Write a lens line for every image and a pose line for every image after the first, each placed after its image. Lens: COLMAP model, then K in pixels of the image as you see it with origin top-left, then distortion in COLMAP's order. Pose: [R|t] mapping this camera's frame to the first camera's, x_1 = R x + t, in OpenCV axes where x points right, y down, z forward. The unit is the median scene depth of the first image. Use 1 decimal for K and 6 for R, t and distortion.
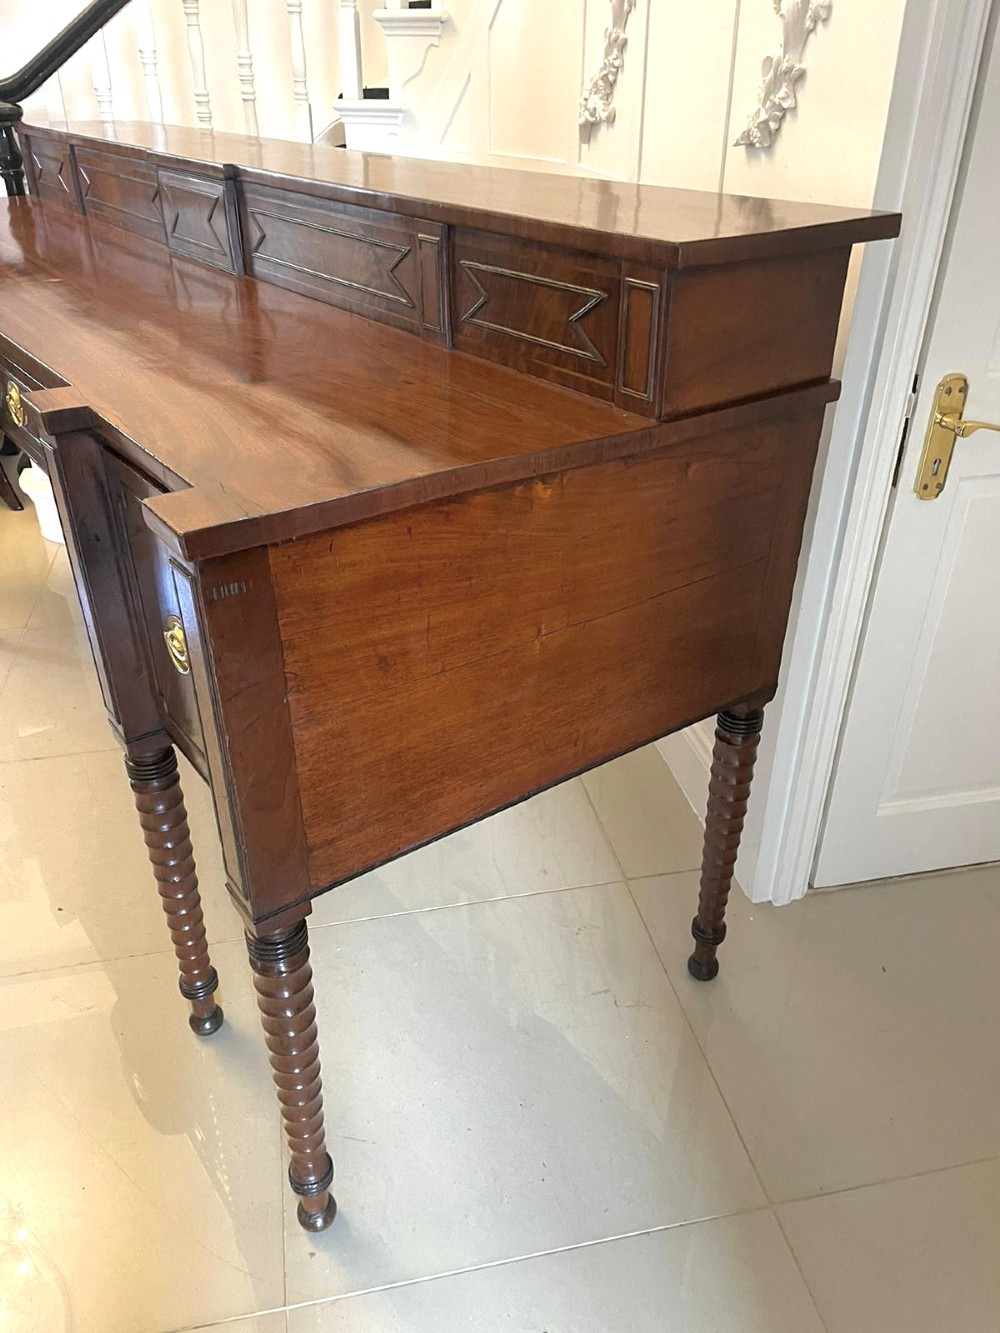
lens RADIAL K [[1011.1, 0, 504.3], [0, 1011.1, 677.8], [0, 0, 1]] dist [0.085197, -0.112365]
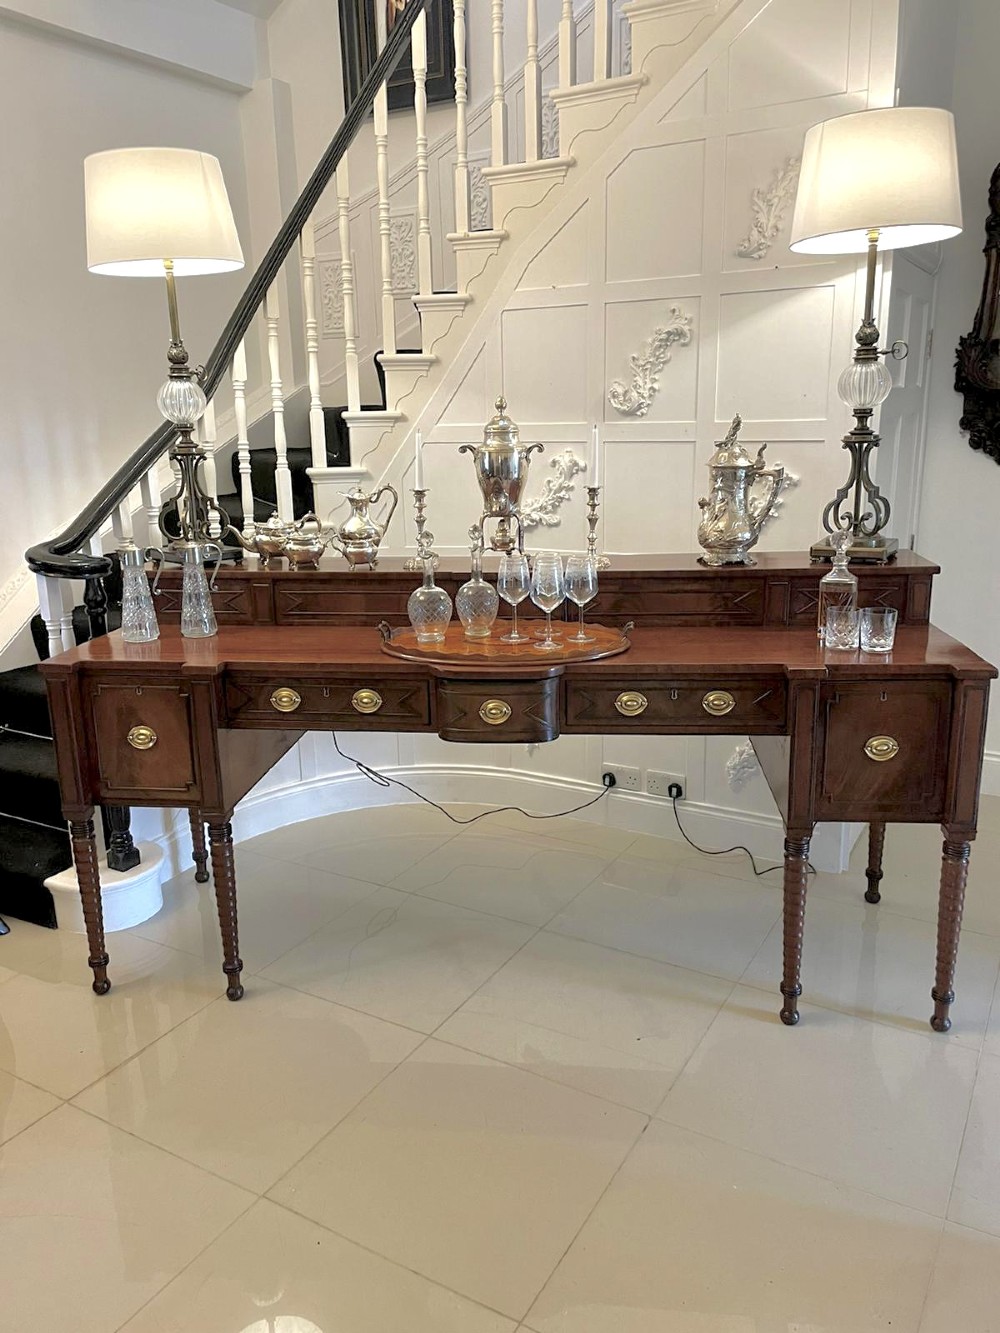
lens RADIAL K [[1011.1, 0, 502.6], [0, 1011.1, 664.8], [0, 0, 1]] dist [0.085197, -0.112365]
pose [[0.670225, -0.200600, 0.714533, -1.742940], [0.404277, 0.906078, -0.124833, -0.182622], [-0.622381, 0.372535, 0.688374, -0.102745]]
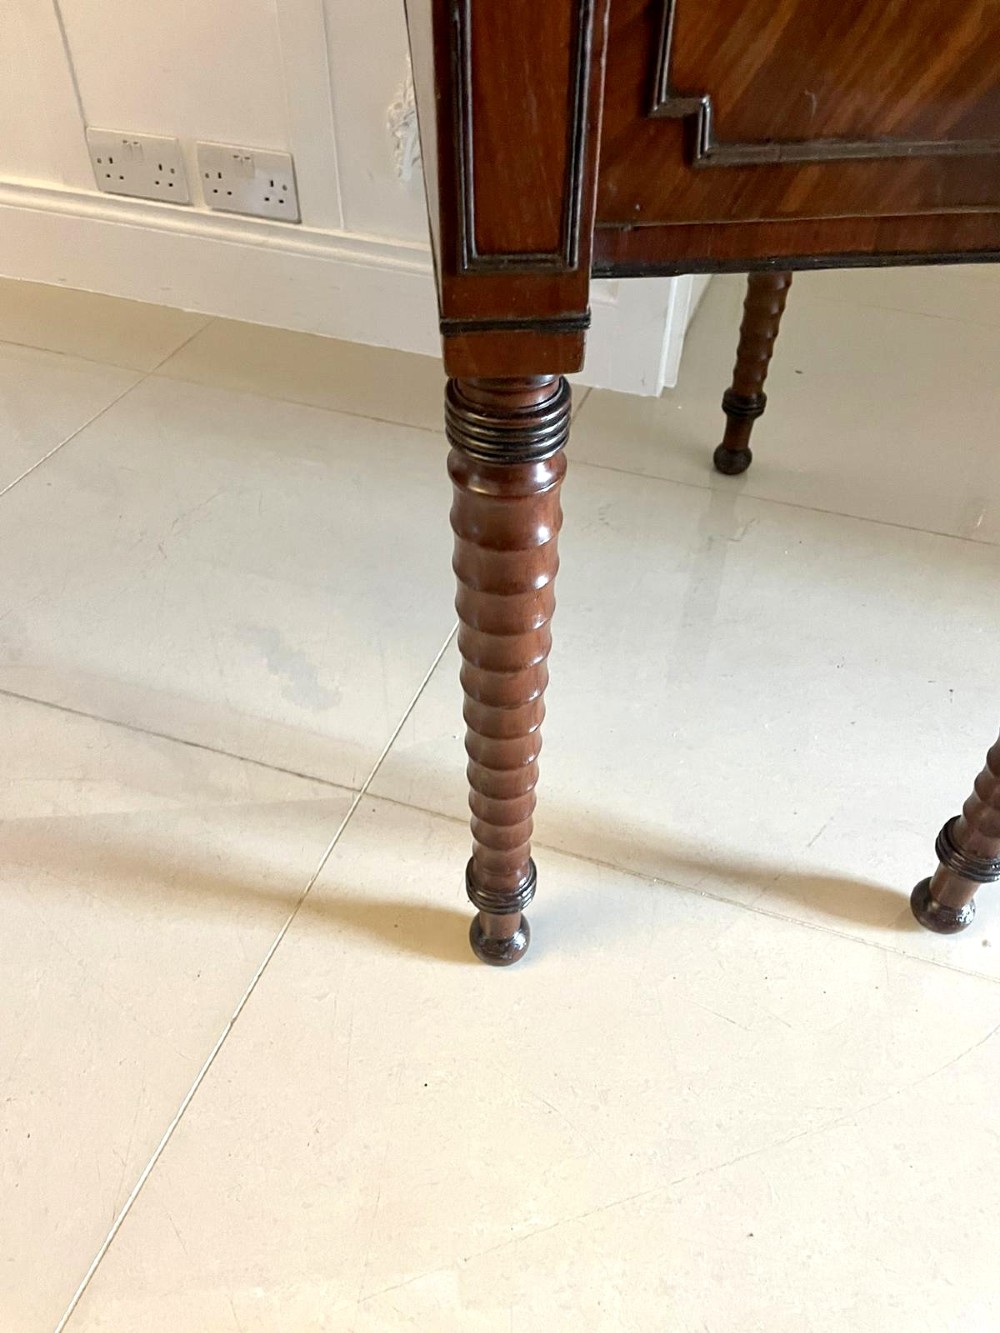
lens RADIAL K [[1015.7, 0, 515.1], [0, 1015.7, 691.5], [0, 0, 1]] dist [0.019491, -0.004336]
pose [[0.504577, -0.609043, 0.611938, -0.543754], [0.427735, 0.792026, 0.435588, 0.001171], [-0.749963, 0.041960, 0.660148, 0.641535]]
